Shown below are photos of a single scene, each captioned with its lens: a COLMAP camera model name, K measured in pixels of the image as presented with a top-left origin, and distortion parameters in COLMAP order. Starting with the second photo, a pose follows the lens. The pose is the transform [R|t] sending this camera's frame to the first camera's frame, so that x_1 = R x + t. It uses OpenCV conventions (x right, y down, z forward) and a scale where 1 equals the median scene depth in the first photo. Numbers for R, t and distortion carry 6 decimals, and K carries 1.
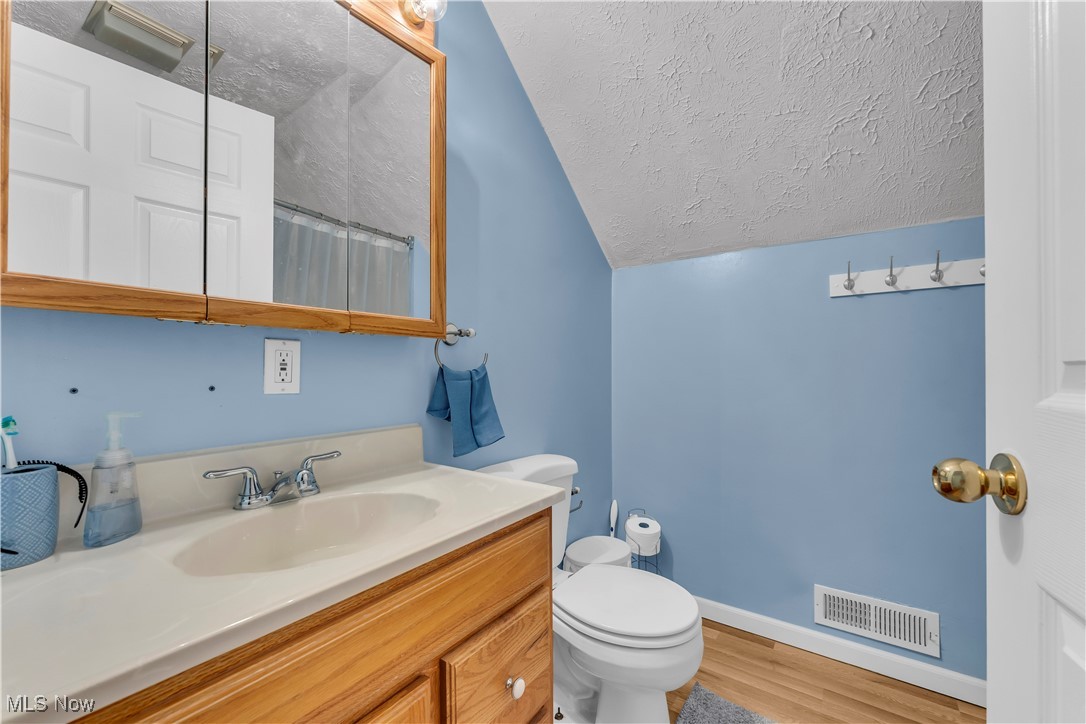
lens RADIAL K [[442.4, 0, 541.6], [0, 442.4, 364.6], [0, 0, 1]] dist [-0.001230, -0.000165]
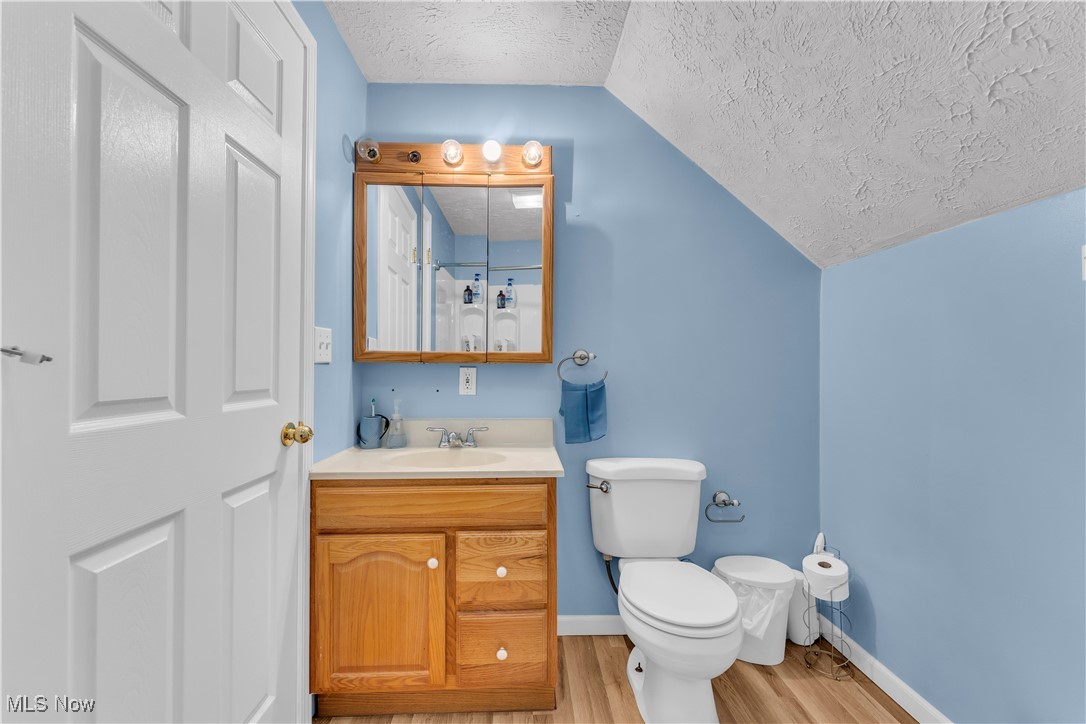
lens RADIAL K [[442.4, 0, 542.7], [0, 442.4, 364.0], [0, 0, 1]] dist [-0.001230, -0.000165]
pose [[0.622117, -0.002924, -0.782919, 1.176469], [0.003704, 0.999993, -0.000792, -0.068856], [0.782915, -0.002408, 0.622123, 0.038977]]
